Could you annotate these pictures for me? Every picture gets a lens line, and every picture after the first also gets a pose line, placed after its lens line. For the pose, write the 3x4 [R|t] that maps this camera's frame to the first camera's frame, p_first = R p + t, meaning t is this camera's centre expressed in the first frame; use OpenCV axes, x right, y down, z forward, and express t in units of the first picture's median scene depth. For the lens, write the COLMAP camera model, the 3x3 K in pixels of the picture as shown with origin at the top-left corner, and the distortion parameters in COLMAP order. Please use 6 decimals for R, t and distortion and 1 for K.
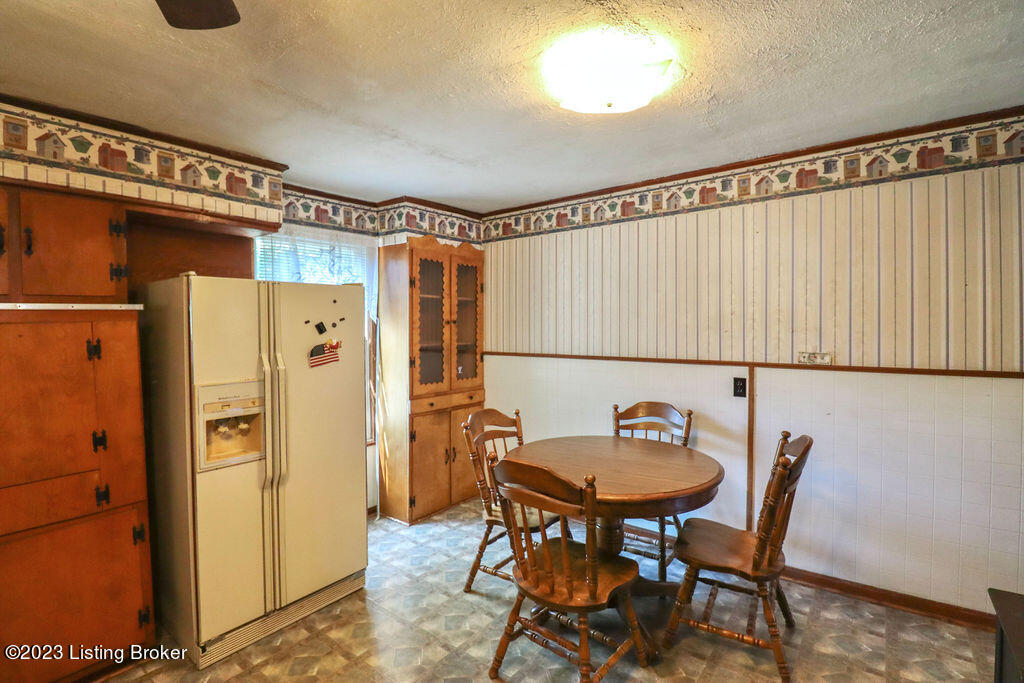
lens RADIAL K [[475.4, 0, 509.7], [0, 475.4, 334.2], [0, 0, 1]] dist [0.003603, -0.015004]
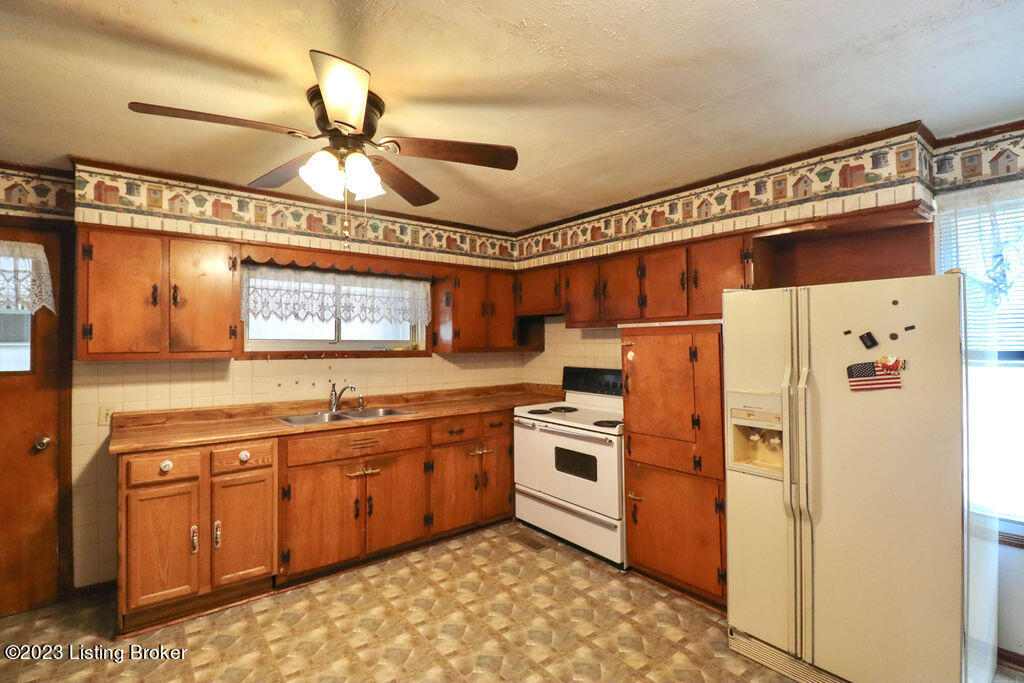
lens RADIAL K [[475.4, 0, 509.7], [0, 475.4, 334.2], [0, 0, 1]] dist [0.003603, -0.015004]
pose [[-0.234205, 0.003746, -0.972180, 0.318319], [-0.009201, 0.999939, 0.006070, -0.015433], [0.972144, 0.010367, -0.234157, 0.441818]]
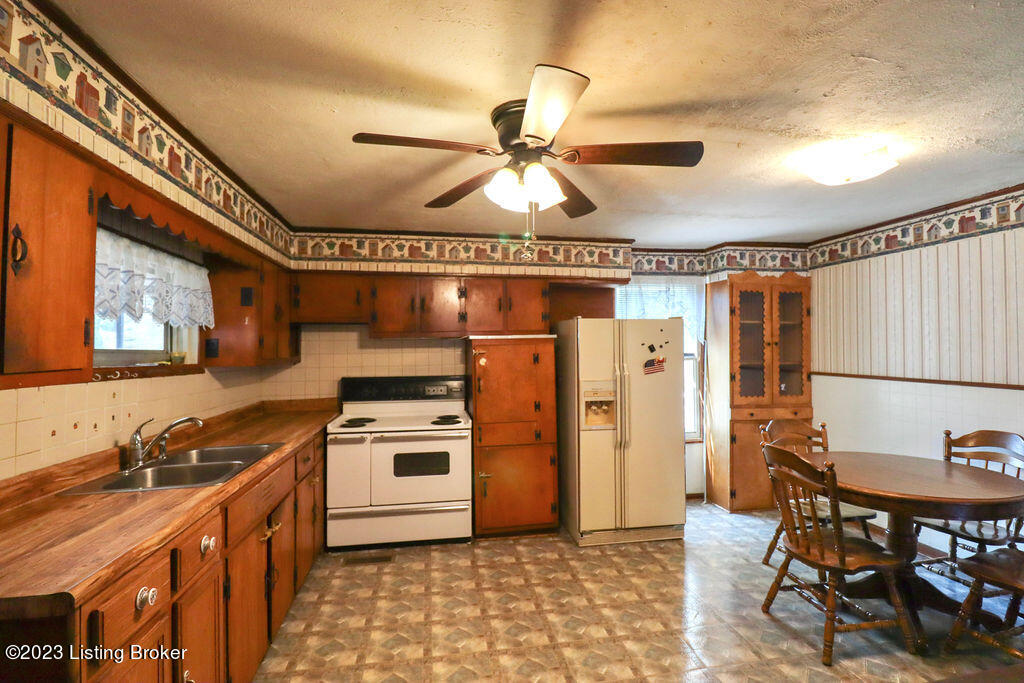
lens RADIAL K [[475.4, 0, 509.7], [0, 475.4, 334.2], [0, 0, 1]] dist [0.003603, -0.015004]
pose [[0.738870, -0.011782, -0.673746, 0.196235], [-0.015782, 0.999270, -0.034782, 0.001053], [0.673664, 0.036332, 0.738144, -0.284246]]
